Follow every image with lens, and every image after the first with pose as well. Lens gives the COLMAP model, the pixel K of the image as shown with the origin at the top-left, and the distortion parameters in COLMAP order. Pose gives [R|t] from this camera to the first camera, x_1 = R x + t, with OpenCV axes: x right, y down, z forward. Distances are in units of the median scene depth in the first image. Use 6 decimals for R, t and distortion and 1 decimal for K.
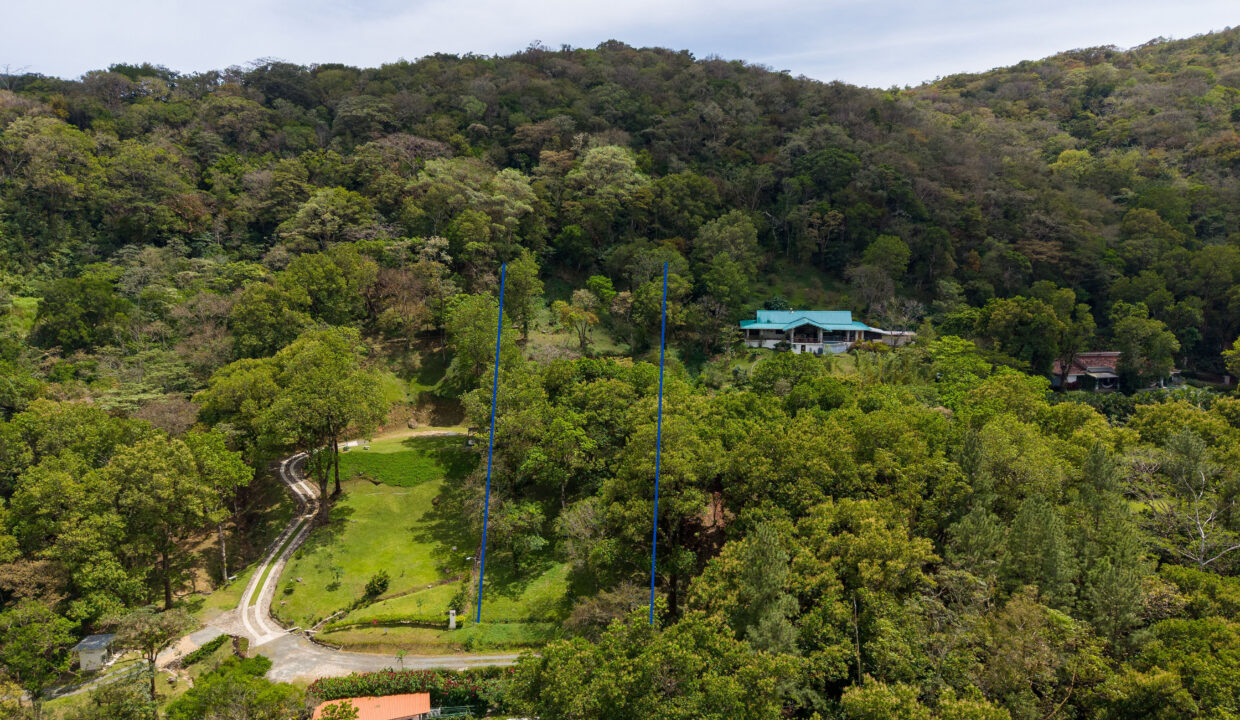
lens RADIAL K [[831.1, 0, 621.2], [0, 831.1, 356.9], [0, 0, 1]] dist [0.004307, -0.008653]
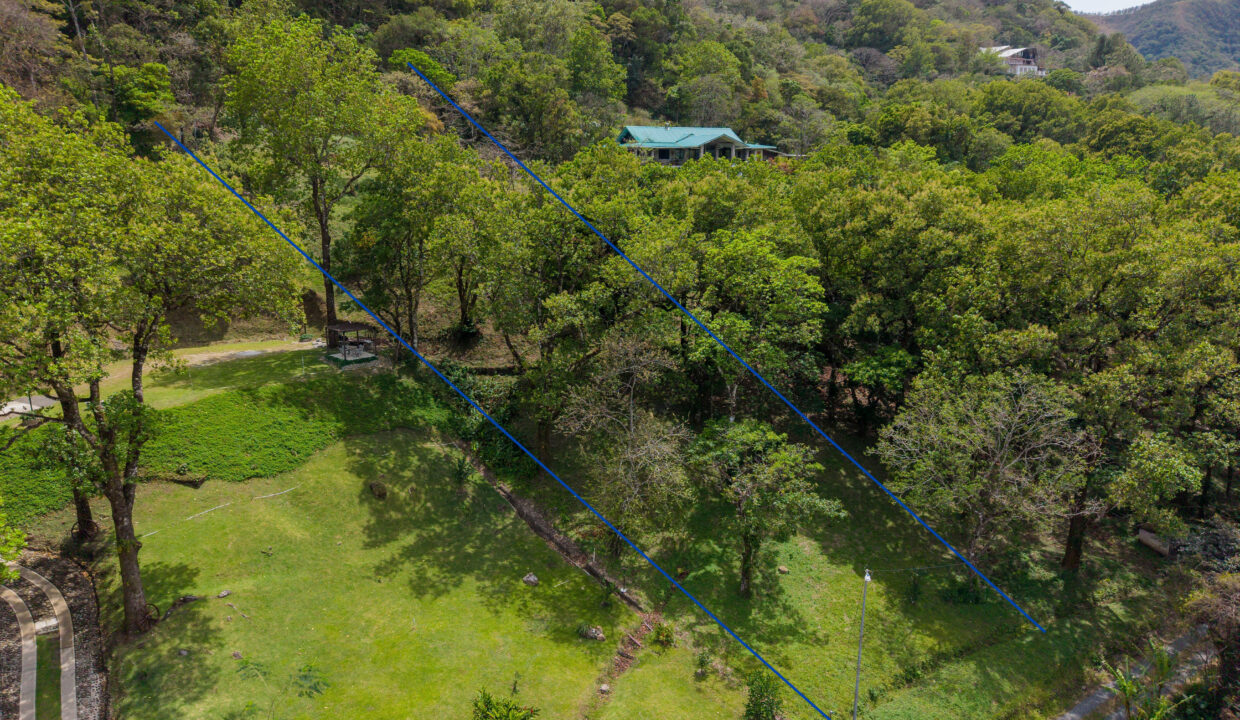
lens RADIAL K [[831.1, 0, 630.3], [0, 831.1, 361.0], [0, 0, 1]] dist [0.004307, -0.008653]
pose [[0.779300, -0.143990, 0.609884, -0.296130], [0.088802, 0.988797, 0.119980, 0.056595], [-0.620328, -0.039342, 0.783355, 0.478650]]
